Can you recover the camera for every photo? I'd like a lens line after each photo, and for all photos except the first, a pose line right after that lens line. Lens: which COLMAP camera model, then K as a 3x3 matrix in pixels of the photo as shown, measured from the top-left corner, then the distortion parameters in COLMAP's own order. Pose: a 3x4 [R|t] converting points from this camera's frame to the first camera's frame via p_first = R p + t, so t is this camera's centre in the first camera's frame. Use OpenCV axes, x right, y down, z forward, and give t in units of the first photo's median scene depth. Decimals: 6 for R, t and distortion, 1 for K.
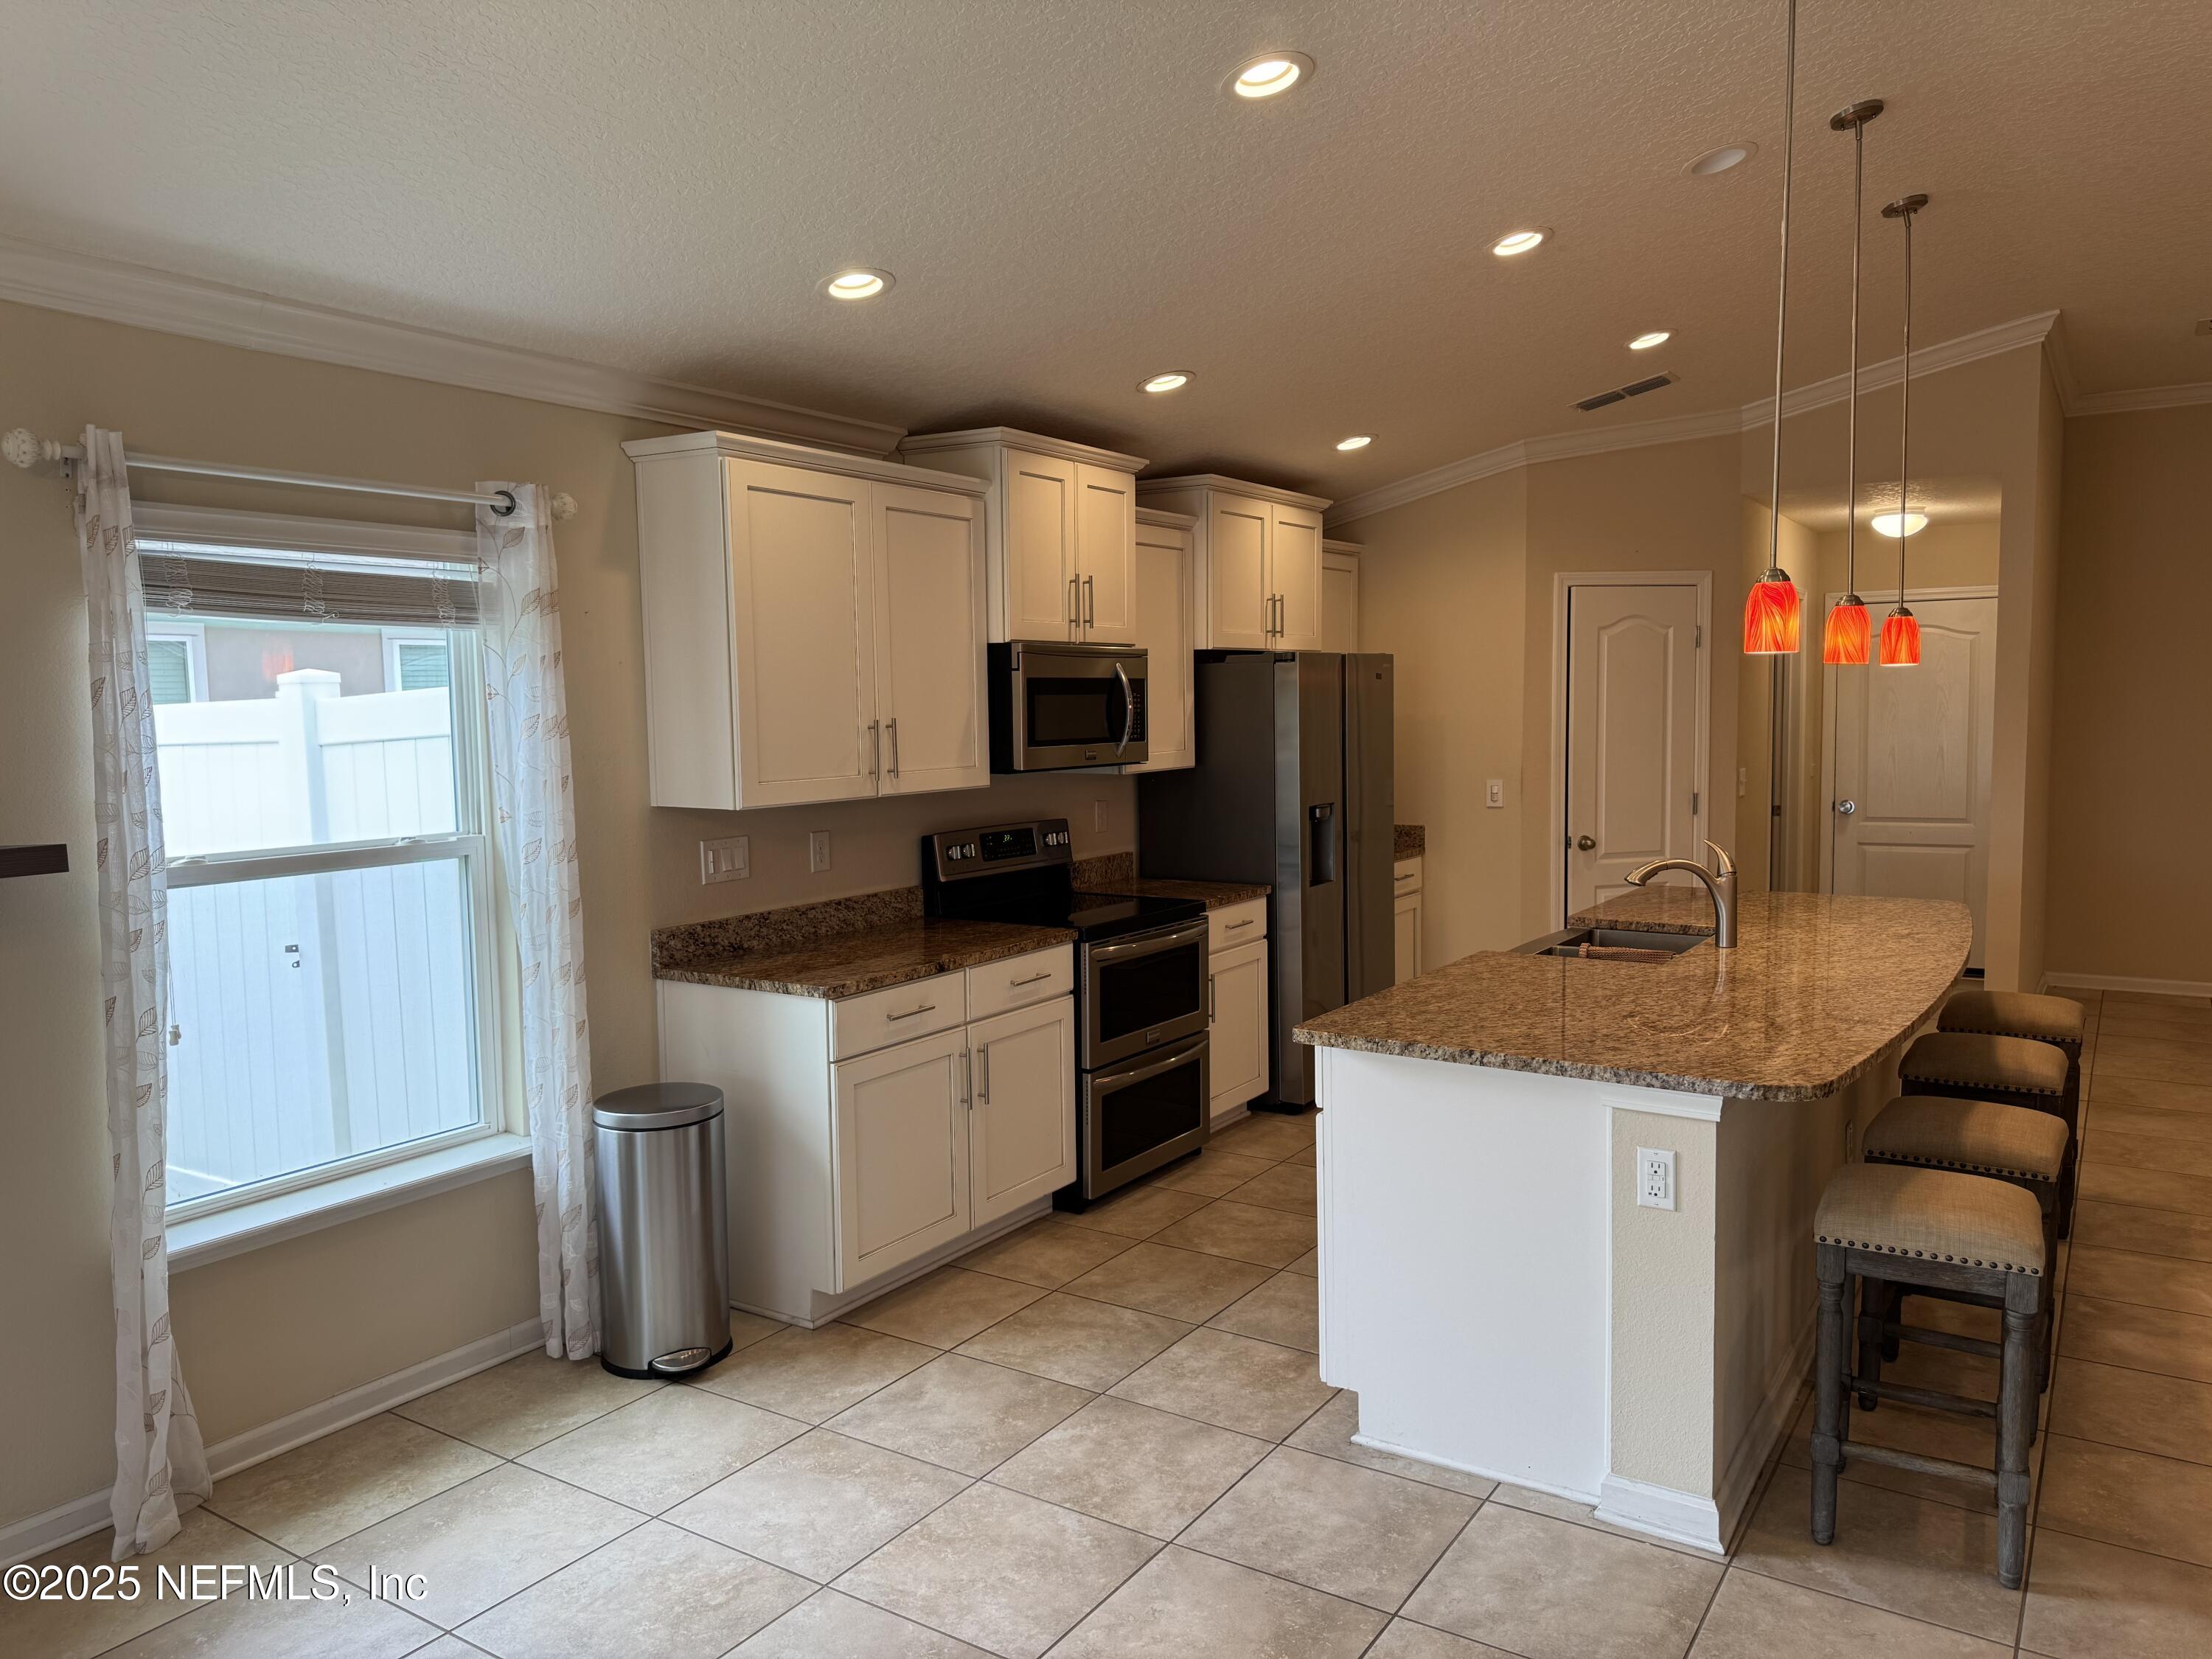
lens RADIAL K [[1556.0, 0, 1101.1], [0, 1556.0, 842.1], [0, 0, 1]] dist [0.108571, -0.111633]
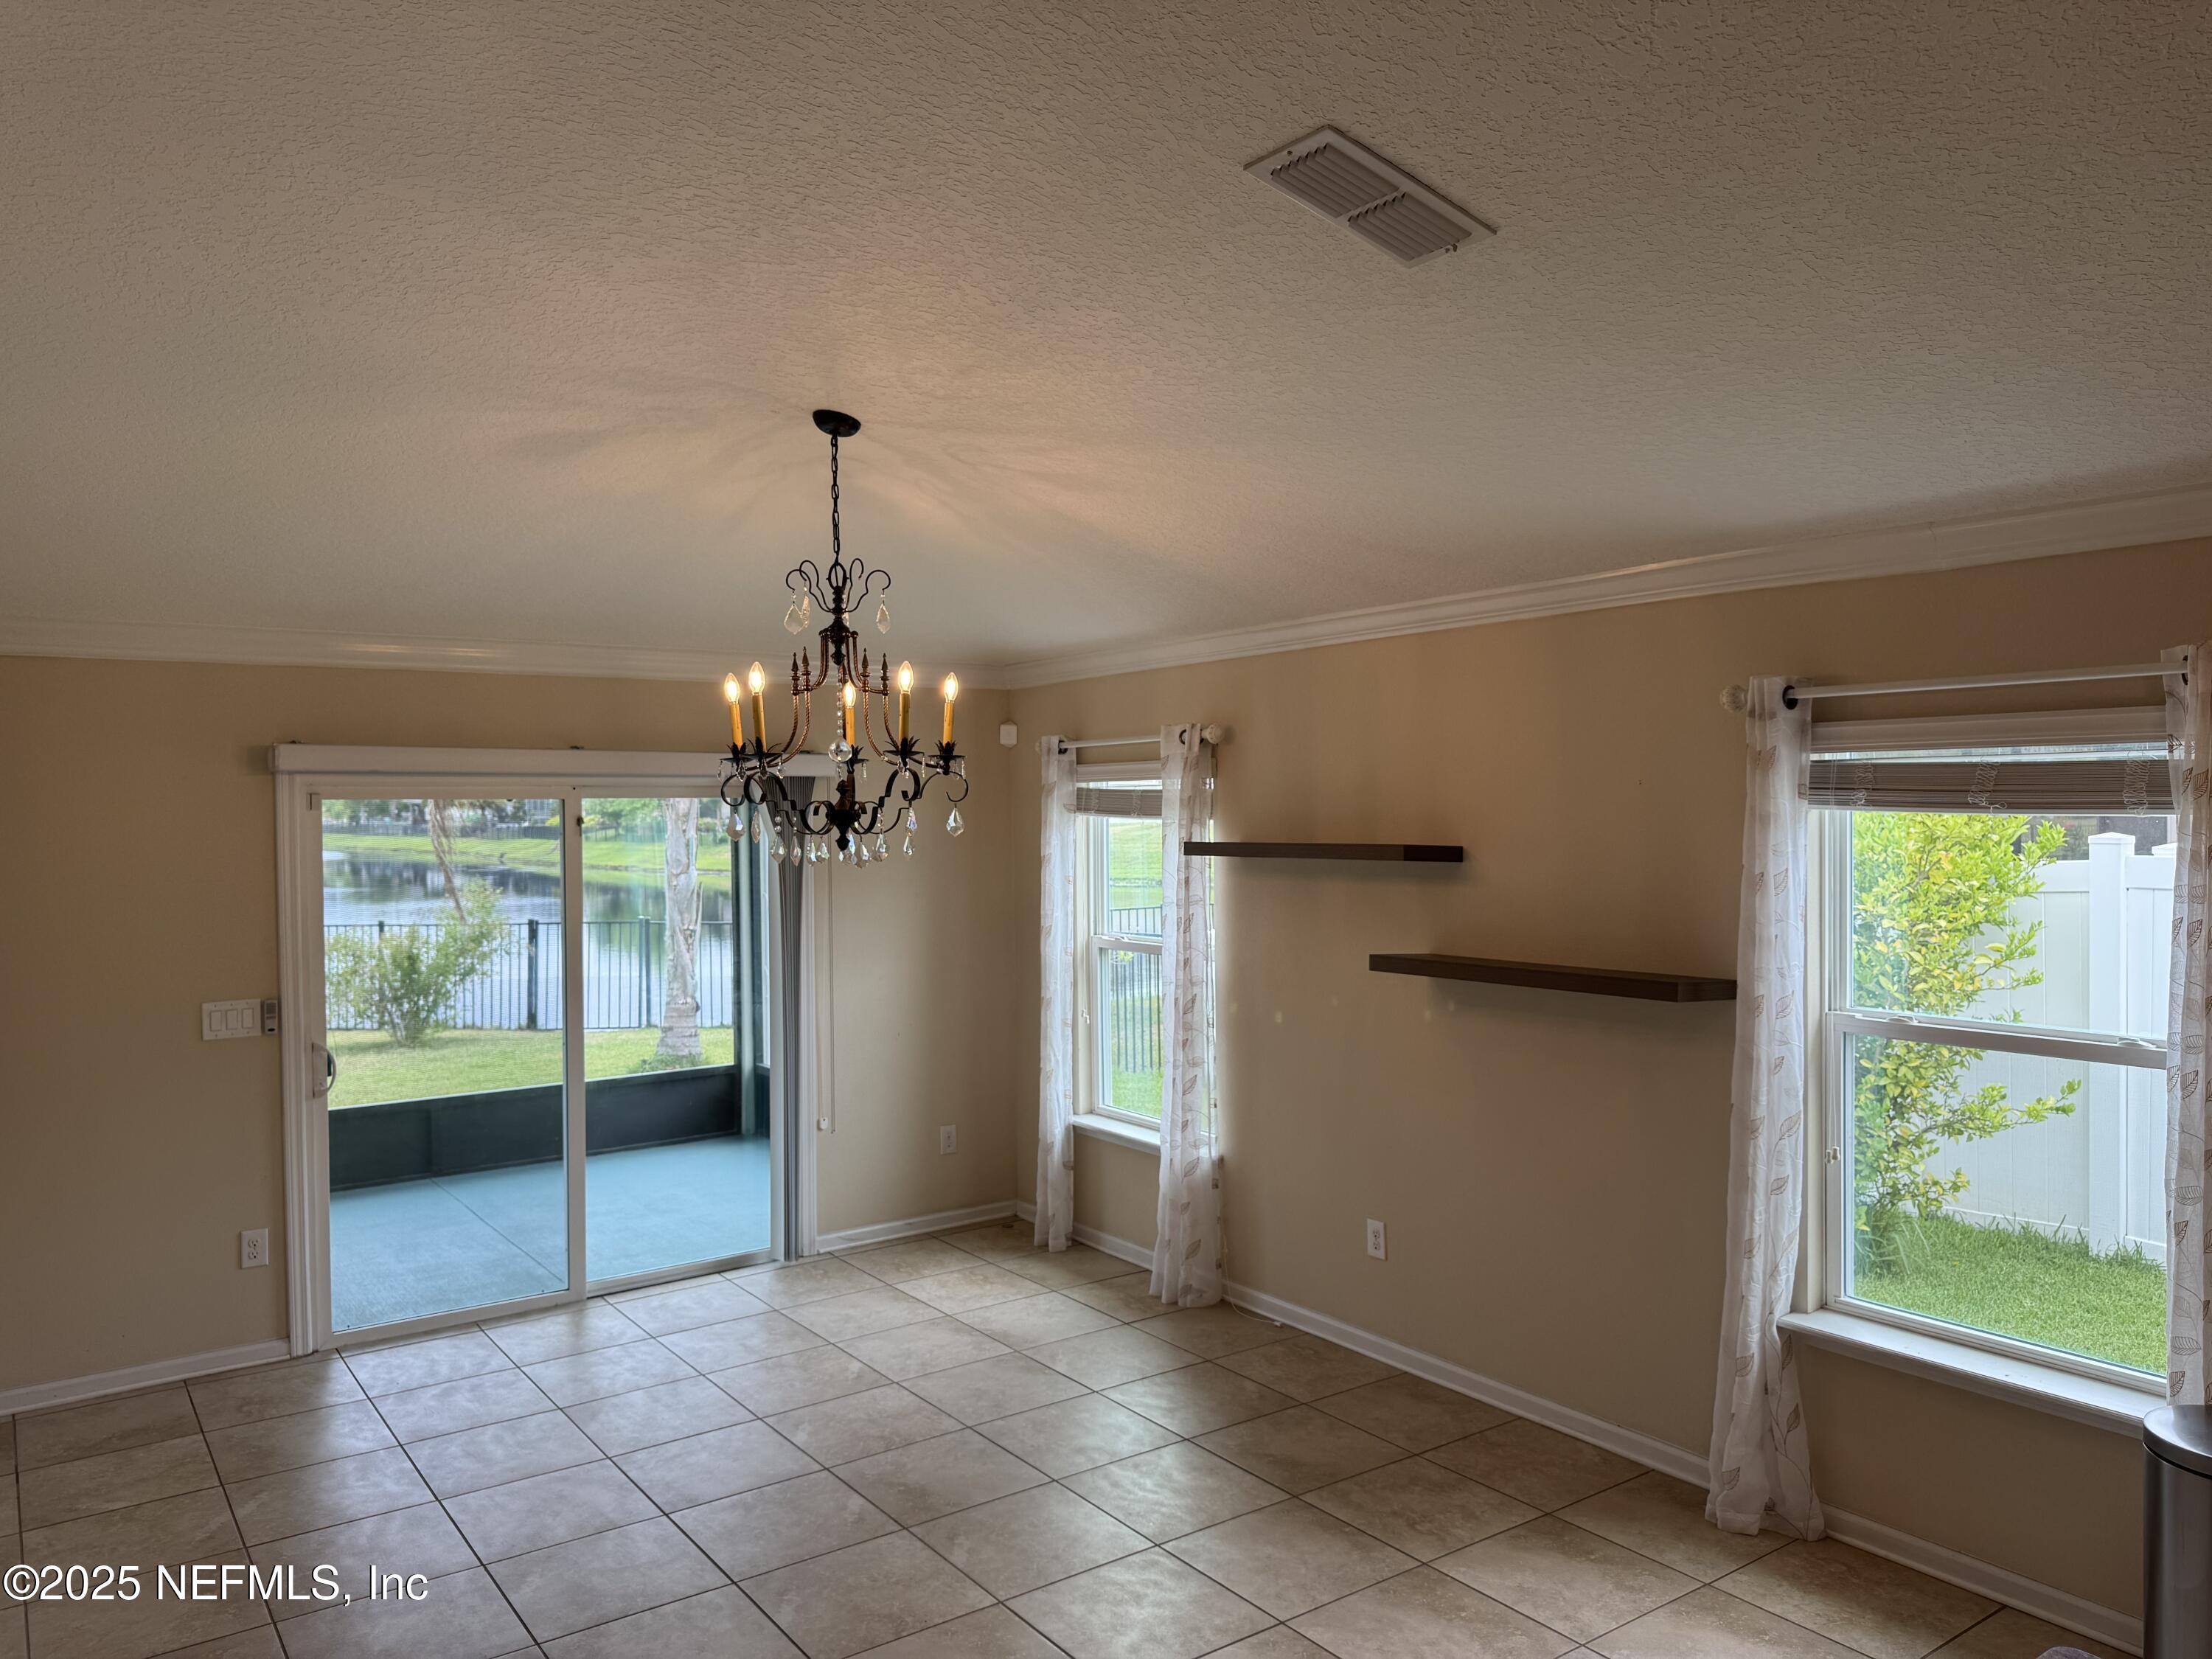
lens RADIAL K [[1561.3, 0, 1106.0], [0, 1561.3, 829.5], [0, 0, 1]] dist [0.058532, -0.056589]
pose [[-0.361439, 0.034796, -0.931746, 0.625615], [-0.066565, 0.995791, 0.063010, -0.140630], [0.930017, 0.084796, -0.357601, 0.762399]]
